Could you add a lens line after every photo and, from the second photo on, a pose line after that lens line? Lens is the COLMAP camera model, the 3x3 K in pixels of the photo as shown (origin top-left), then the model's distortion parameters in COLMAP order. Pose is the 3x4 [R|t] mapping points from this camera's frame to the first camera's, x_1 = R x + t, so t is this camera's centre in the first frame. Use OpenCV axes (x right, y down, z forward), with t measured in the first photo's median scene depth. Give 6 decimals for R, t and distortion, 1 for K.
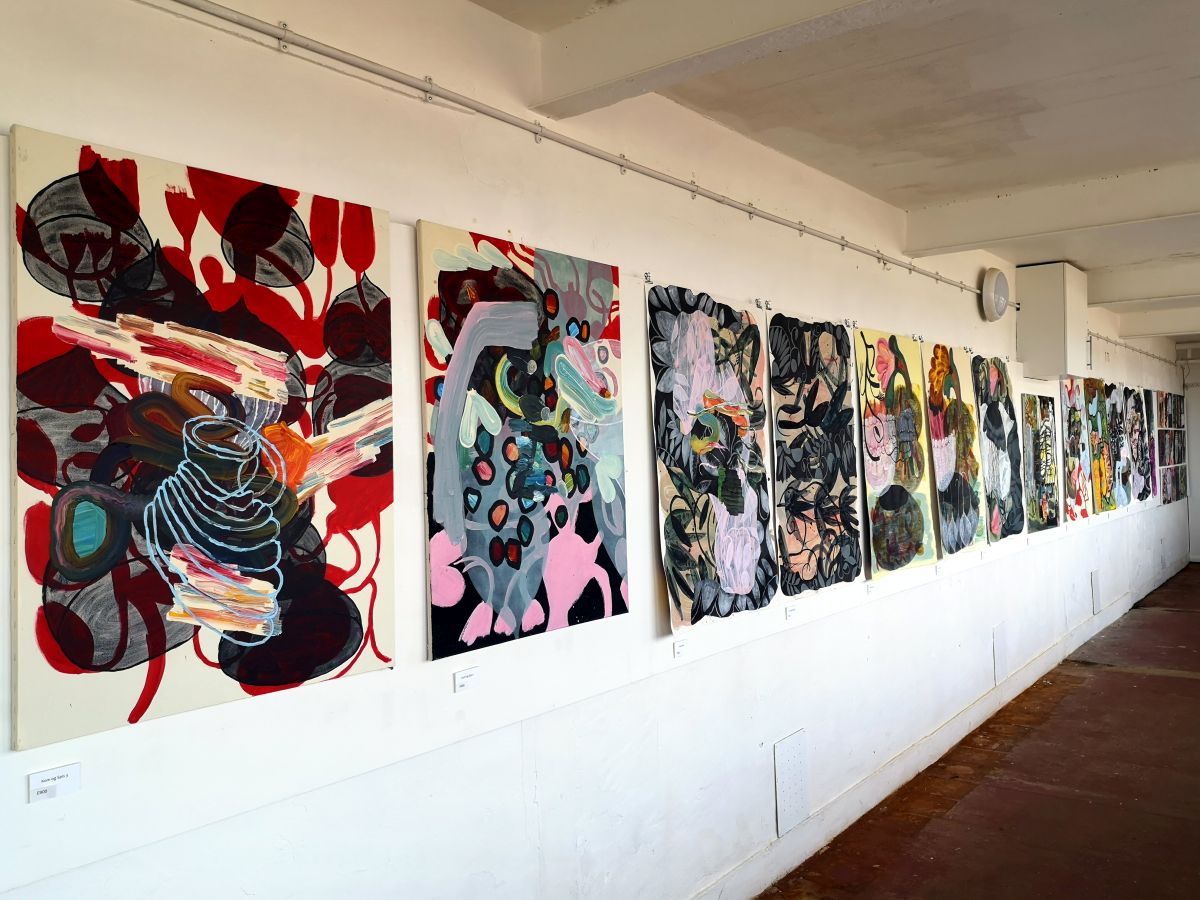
lens RADIAL K [[955.7, 0, 599.1], [0, 955.7, 449.3], [0, 0, 1]] dist [0.046015, -0.070548]
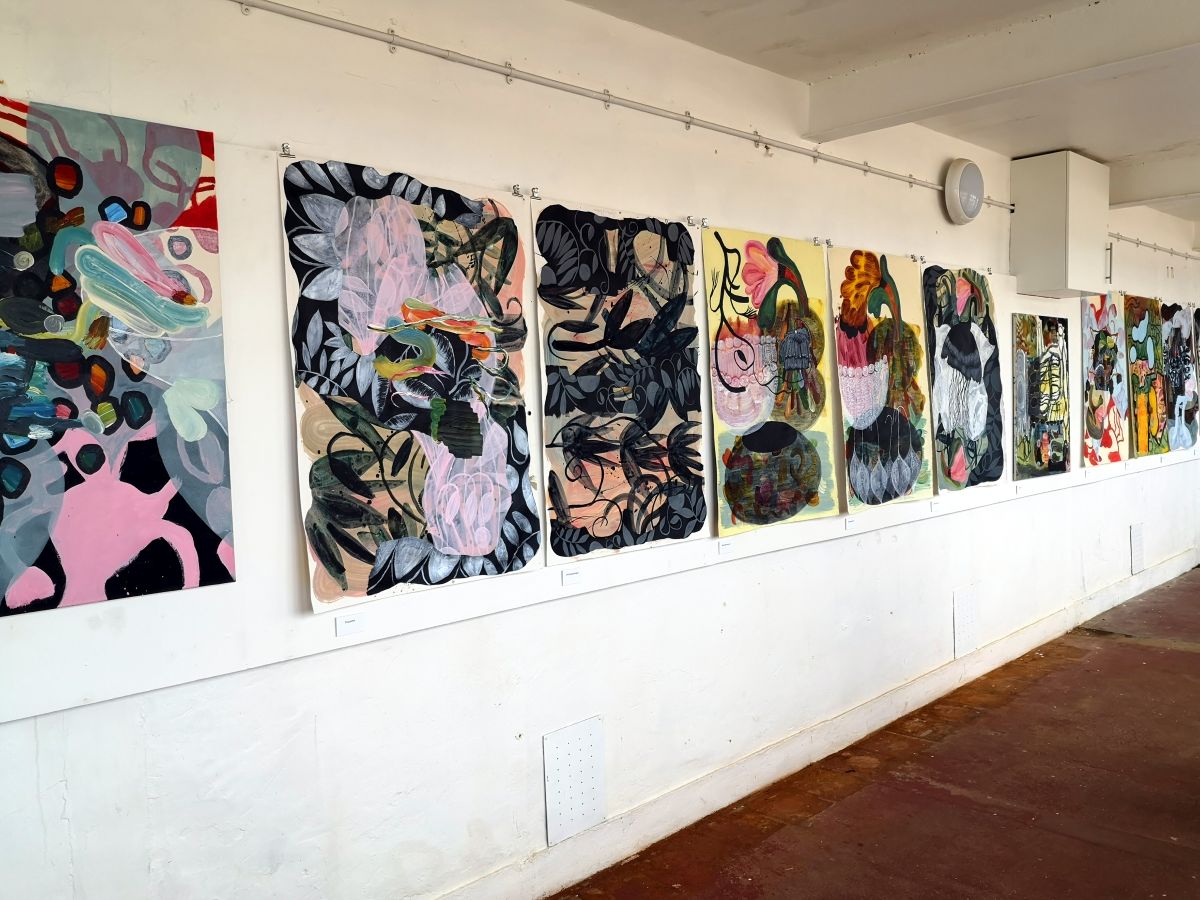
lens RADIAL K [[955.7, 0, 606.2], [0, 955.7, 447.5], [0, 0, 1]] dist [0.046015, -0.070548]
pose [[0.991860, 0.003526, -0.127287, 0.314868], [0.004105, 0.998212, 0.059636, 0.011496], [0.127269, -0.059673, 0.990072, 0.194954]]
